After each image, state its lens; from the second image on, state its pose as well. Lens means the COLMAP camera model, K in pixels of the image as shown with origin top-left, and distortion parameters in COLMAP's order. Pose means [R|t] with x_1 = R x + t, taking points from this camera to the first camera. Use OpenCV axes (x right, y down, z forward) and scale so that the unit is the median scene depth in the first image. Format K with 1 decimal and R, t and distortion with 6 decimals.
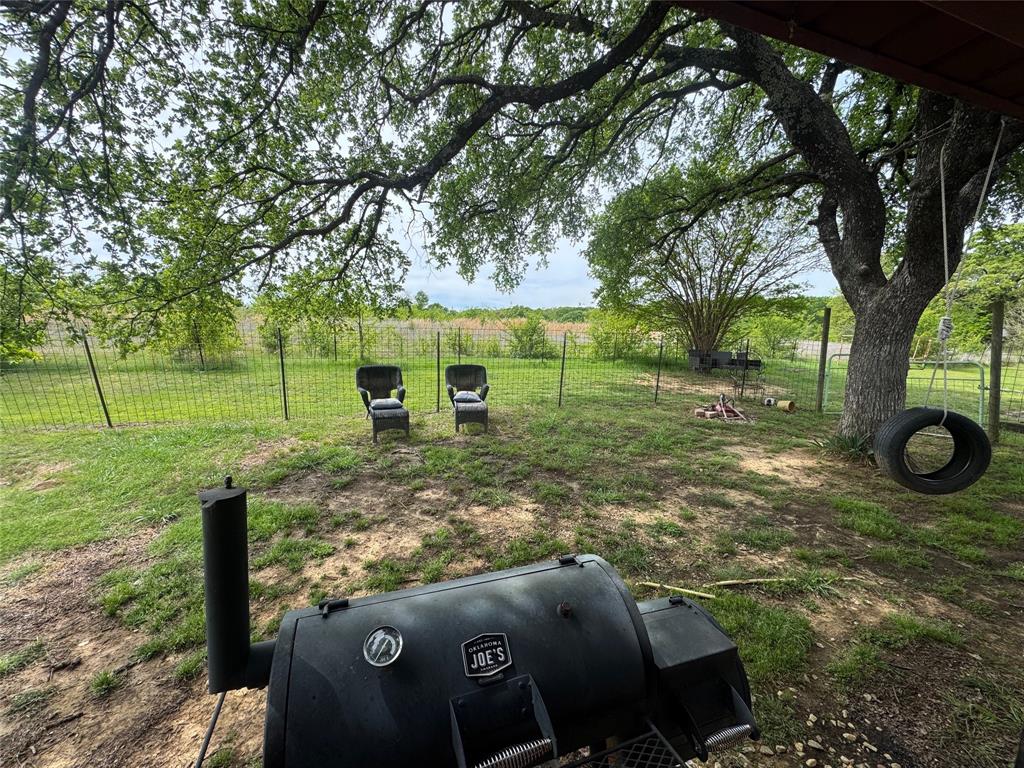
lens RADIAL K [[408.2, 0, 512.0], [0, 408.2, 384.0], [0, 0, 1]] dist [0.002249, 0.000117]
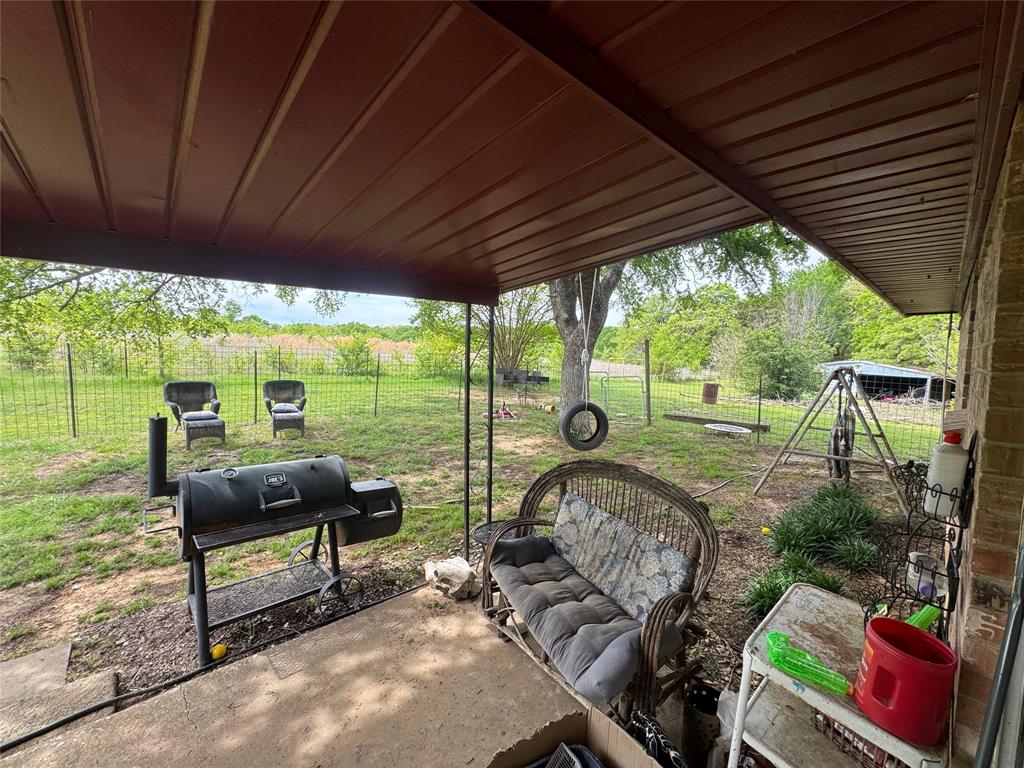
lens RADIAL K [[408.2, 0, 512.0], [0, 408.2, 384.0], [0, 0, 1]] dist [0.002249, 0.000117]
pose [[0.928289, -0.009940, 0.371726, 0.056427], [0.027178, 0.998783, -0.041161, 0.029056], [-0.370865, 0.048312, 0.927429, -0.301534]]
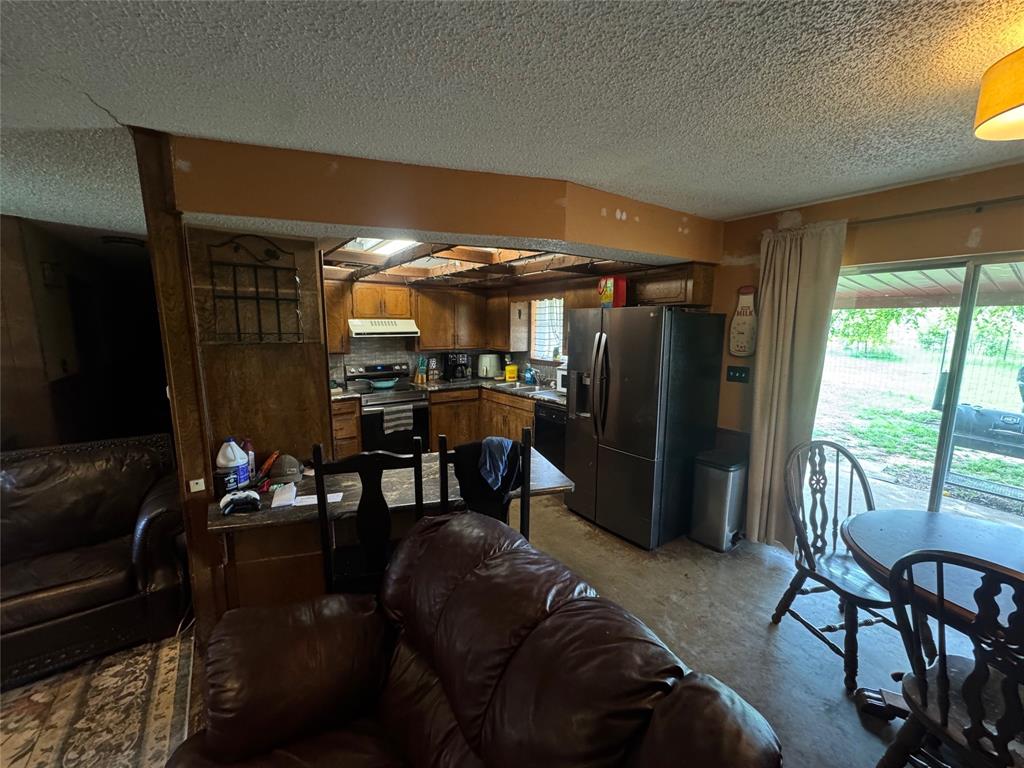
lens RADIAL K [[407.6, 0, 508.2], [0, 407.6, 383.9], [0, 0, 1]] dist [-0.003824, 0.000336]
pose [[0.258250, 0.155904, -0.953415, 0.381895], [-0.134965, 0.983037, 0.124191, 0.069327], [0.956604, 0.096605, 0.274911, -0.778050]]
